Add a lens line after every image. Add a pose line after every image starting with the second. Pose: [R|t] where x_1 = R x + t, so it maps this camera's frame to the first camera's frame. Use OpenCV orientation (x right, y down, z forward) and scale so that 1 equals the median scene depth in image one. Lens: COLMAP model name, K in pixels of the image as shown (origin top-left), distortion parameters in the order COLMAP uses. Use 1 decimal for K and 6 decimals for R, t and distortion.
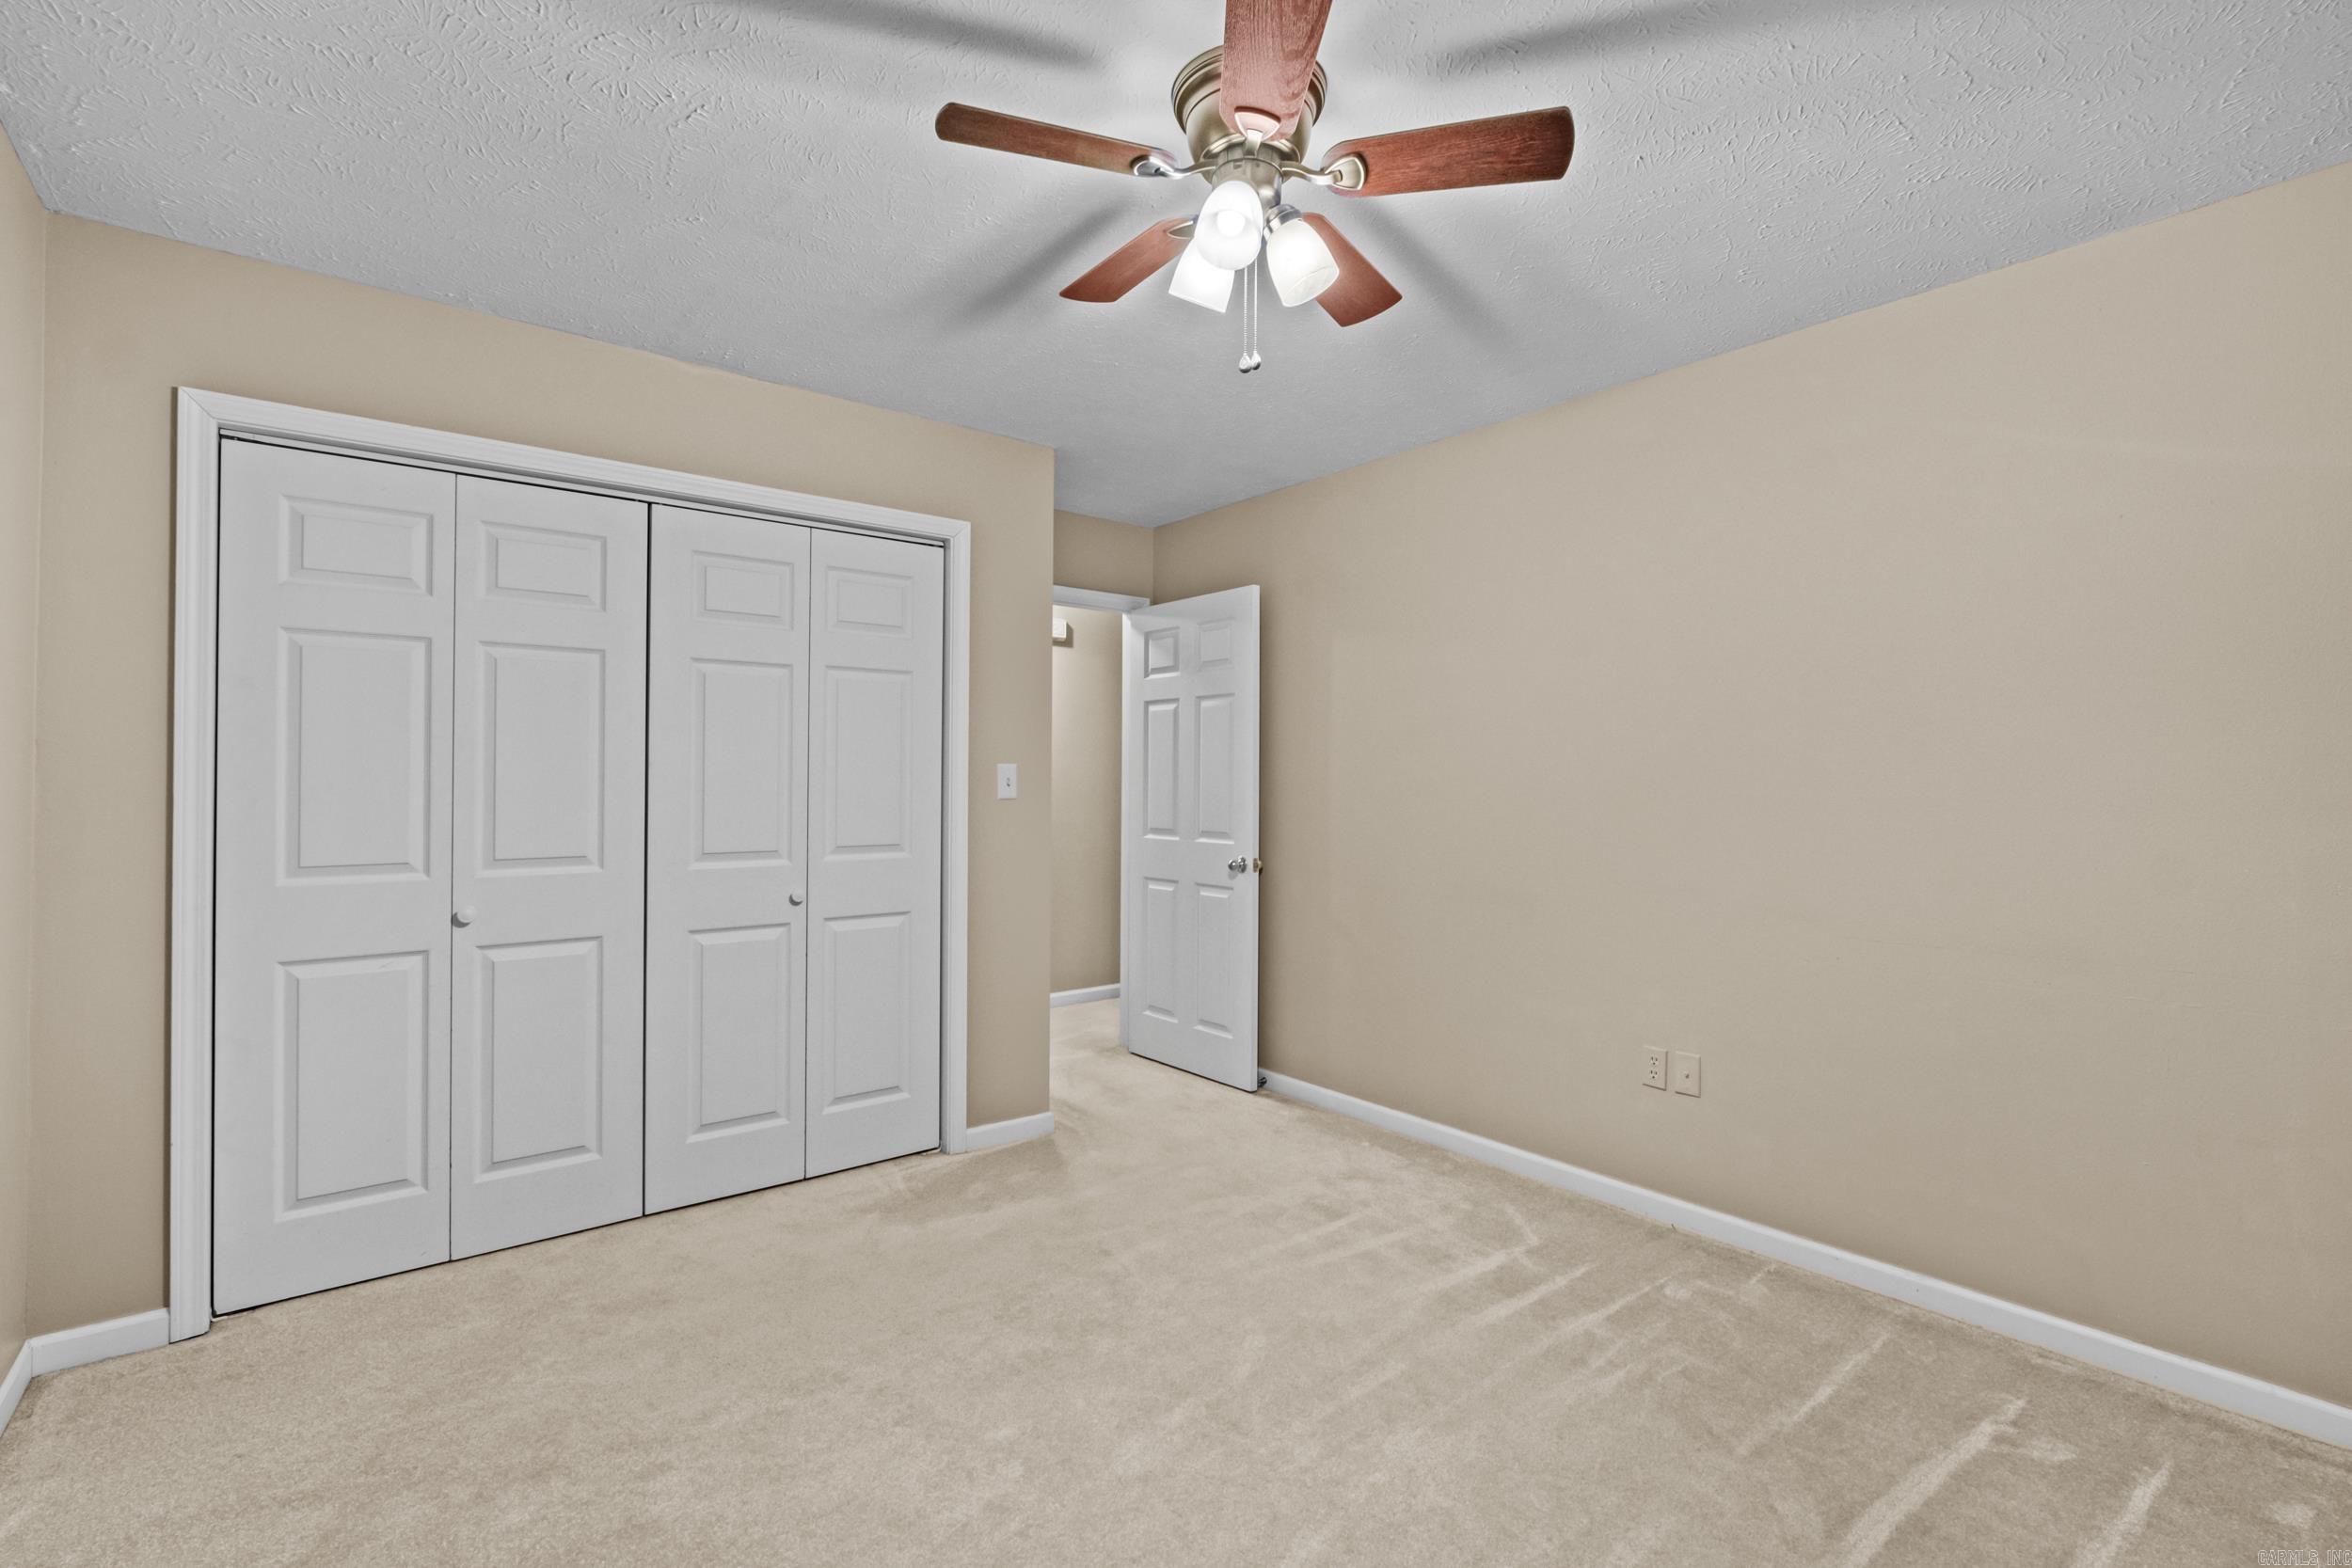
lens RADIAL K [[1032.5, 0, 1150.4], [0, 1032.5, 790.1], [0, 0, 1]] dist [0.001455, 0.000237]
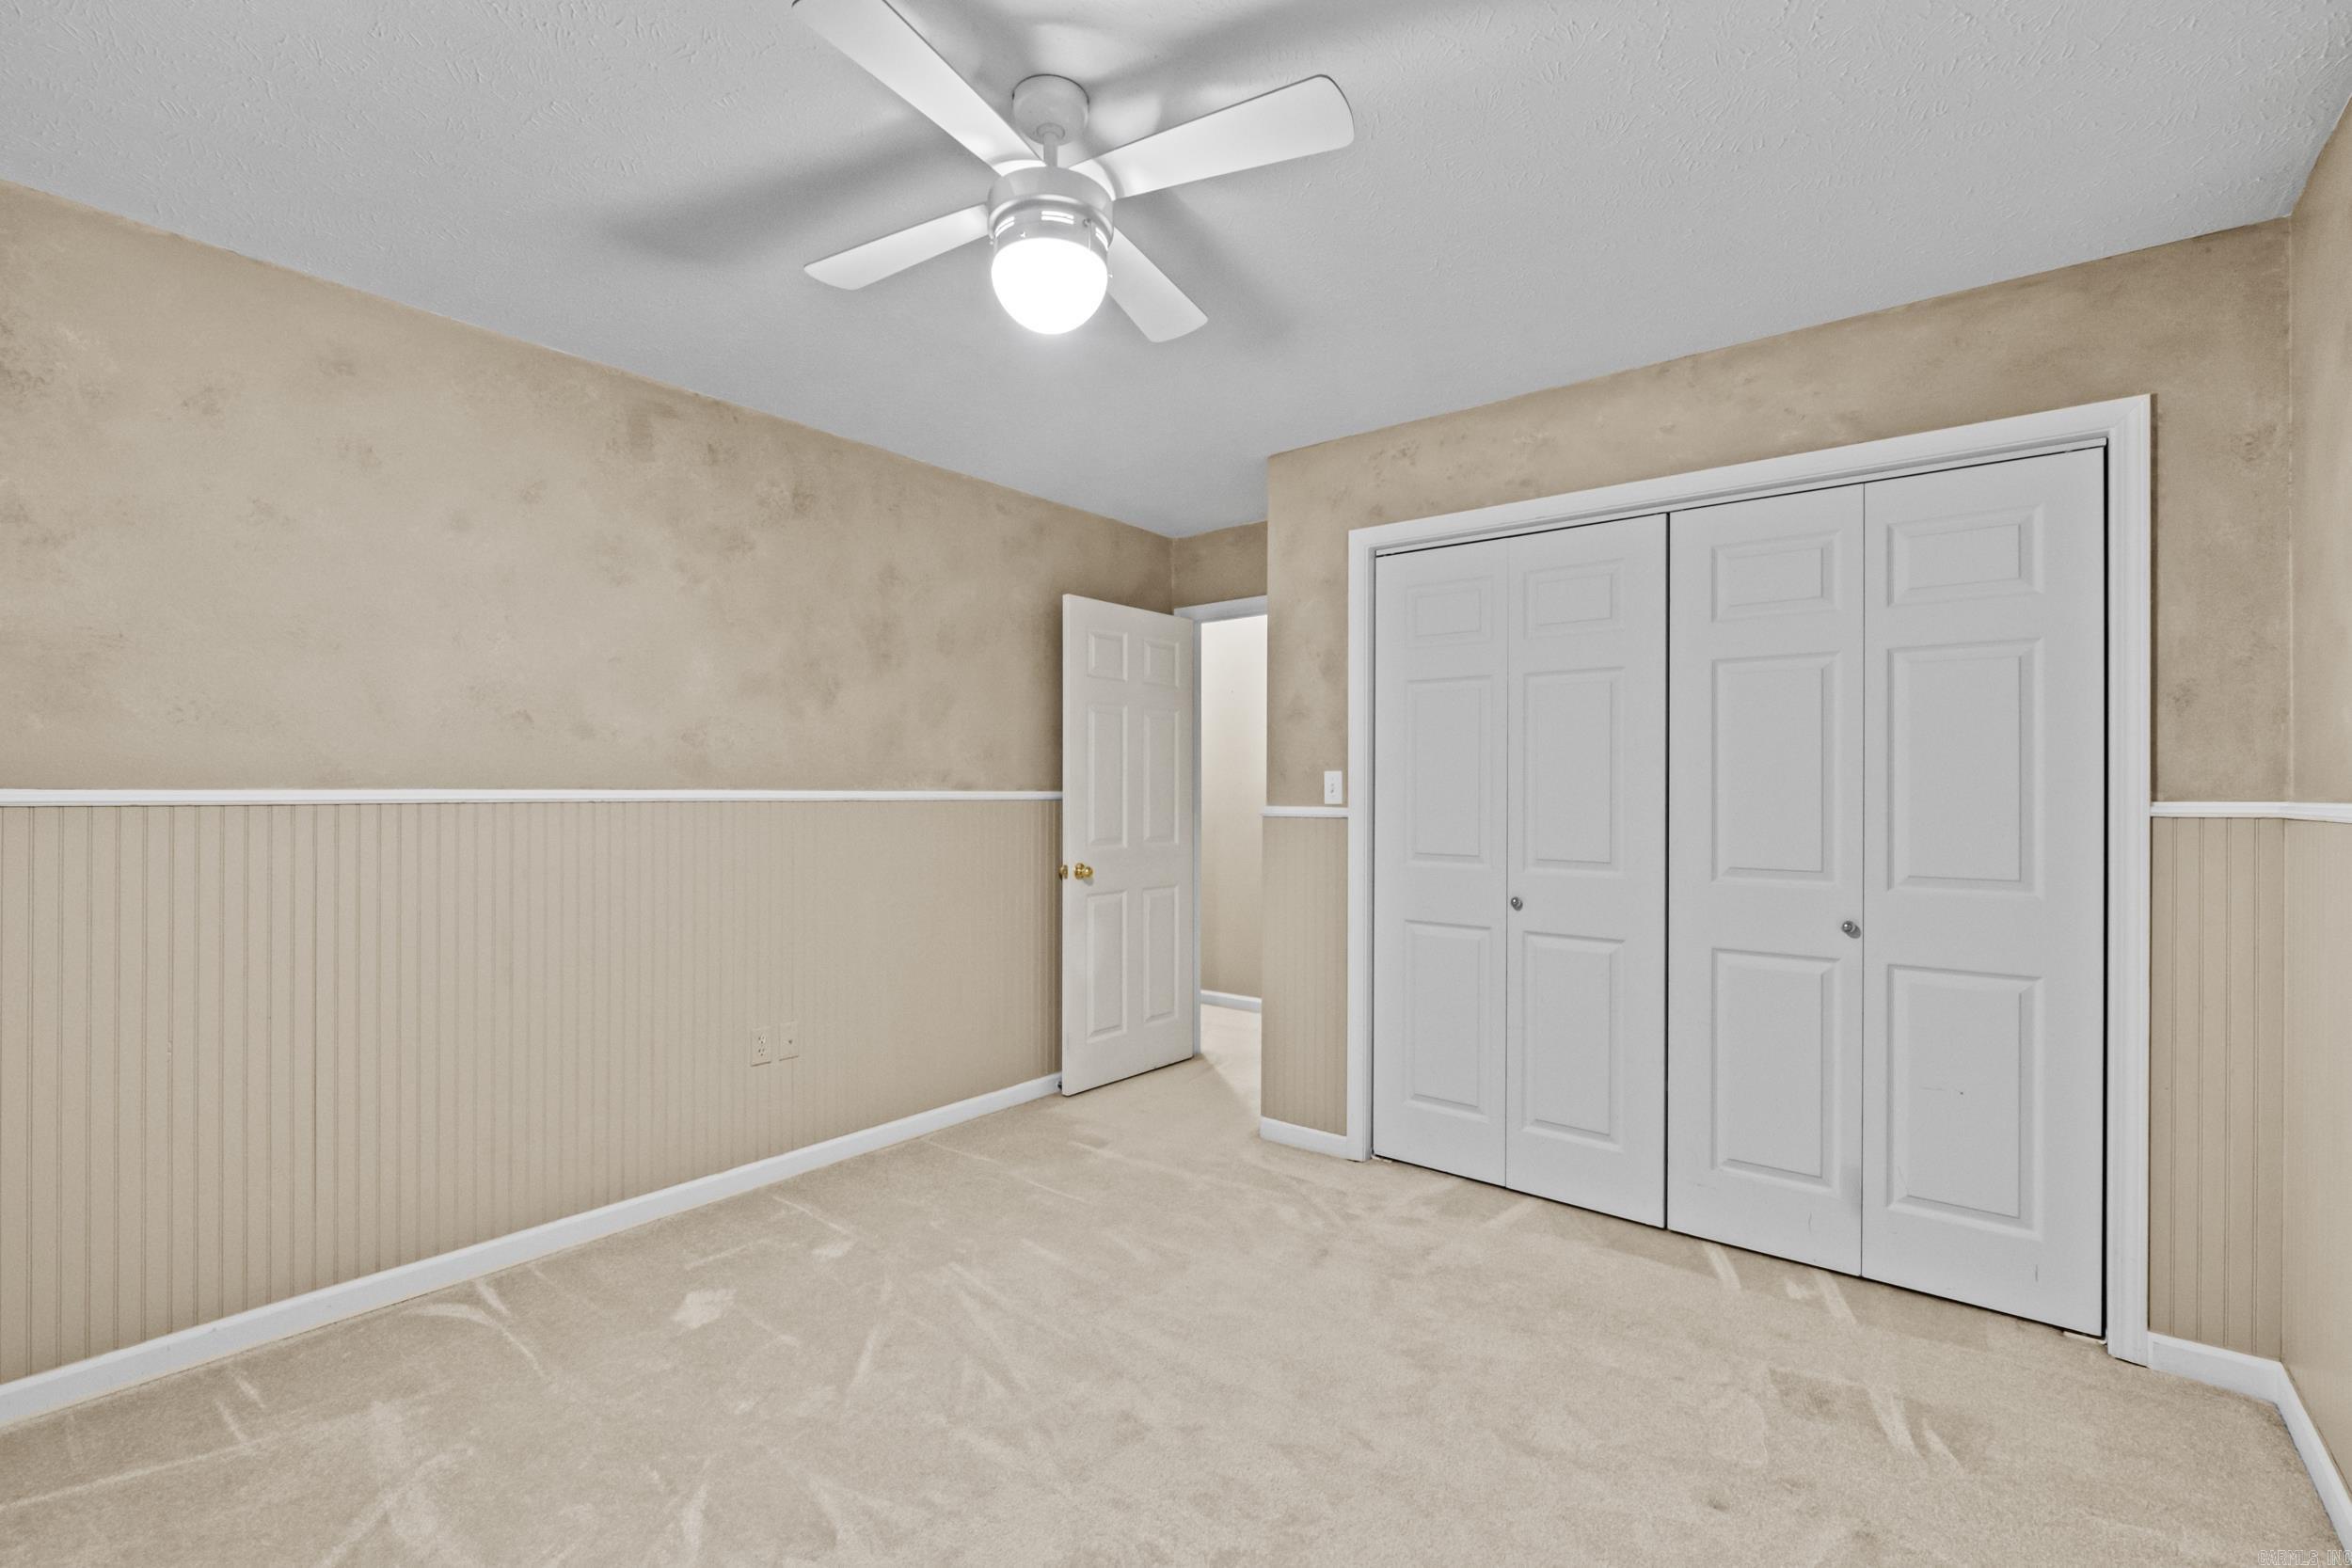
lens RADIAL K [[1032.5, 0, 1150.4], [0, 1032.5, 790.1], [0, 0, 1]] dist [0.001455, 0.000237]
pose [[0.230128, -0.000066, -0.973160, 0.338316], [-0.012268, 0.999920, -0.002969, -0.000913], [0.973083, 0.012622, 0.230108, 0.259517]]
